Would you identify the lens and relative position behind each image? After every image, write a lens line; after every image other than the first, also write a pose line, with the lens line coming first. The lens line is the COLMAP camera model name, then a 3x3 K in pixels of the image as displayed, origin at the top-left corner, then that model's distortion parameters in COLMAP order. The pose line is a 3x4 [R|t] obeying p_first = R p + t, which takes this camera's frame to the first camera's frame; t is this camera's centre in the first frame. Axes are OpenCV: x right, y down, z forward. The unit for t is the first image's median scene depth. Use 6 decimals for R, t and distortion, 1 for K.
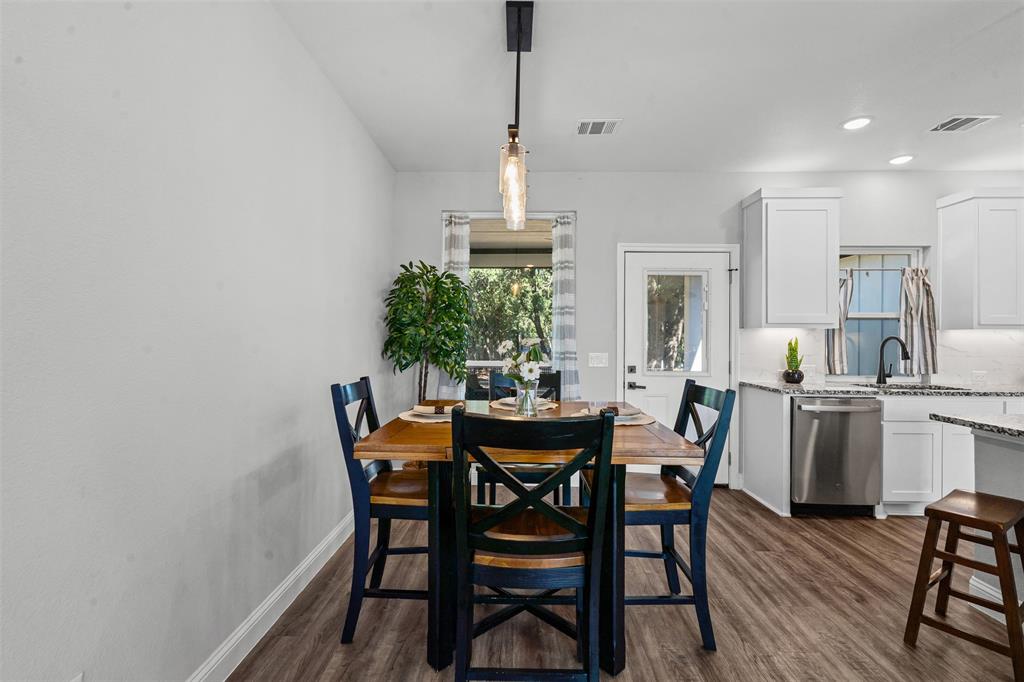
lens RADIAL K [[465.8, 0, 509.6], [0, 465.8, 336.5], [0, 0, 1]] dist [-0.000151, -0.000077]
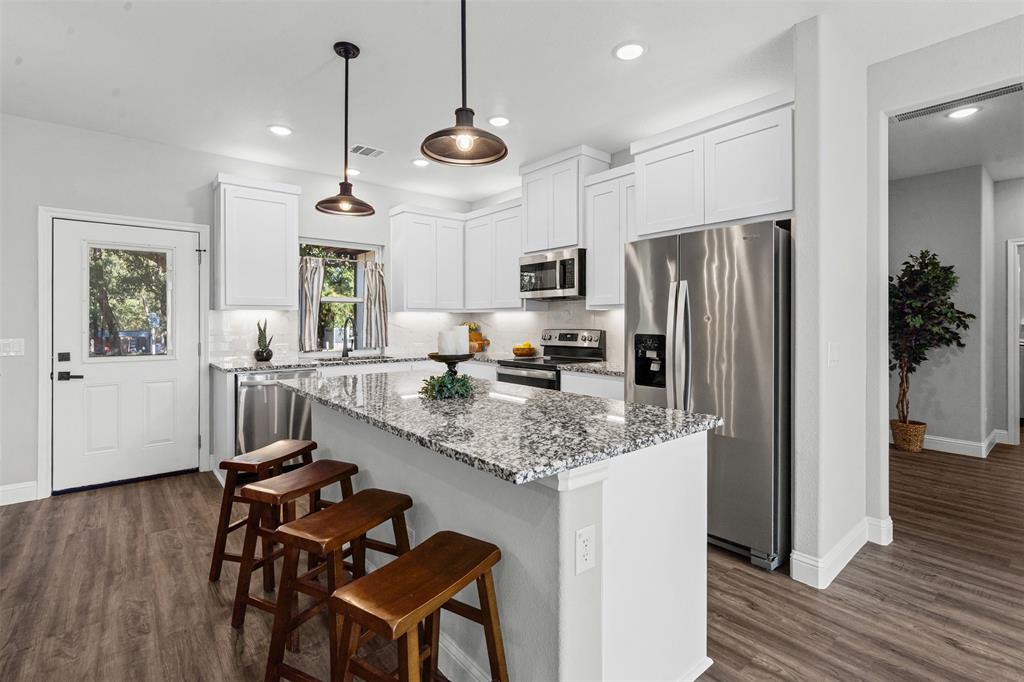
lens RADIAL K [[479.0, 0, 509.9], [0, 479.0, 307.5], [0, 0, 1]] dist [-0.001204, 0.000382]
pose [[0.755592, 0.011052, 0.654949, 0.315555], [0.002851, 0.999793, -0.020160, 0.001143], [-0.655036, 0.017100, 0.755404, -0.203695]]
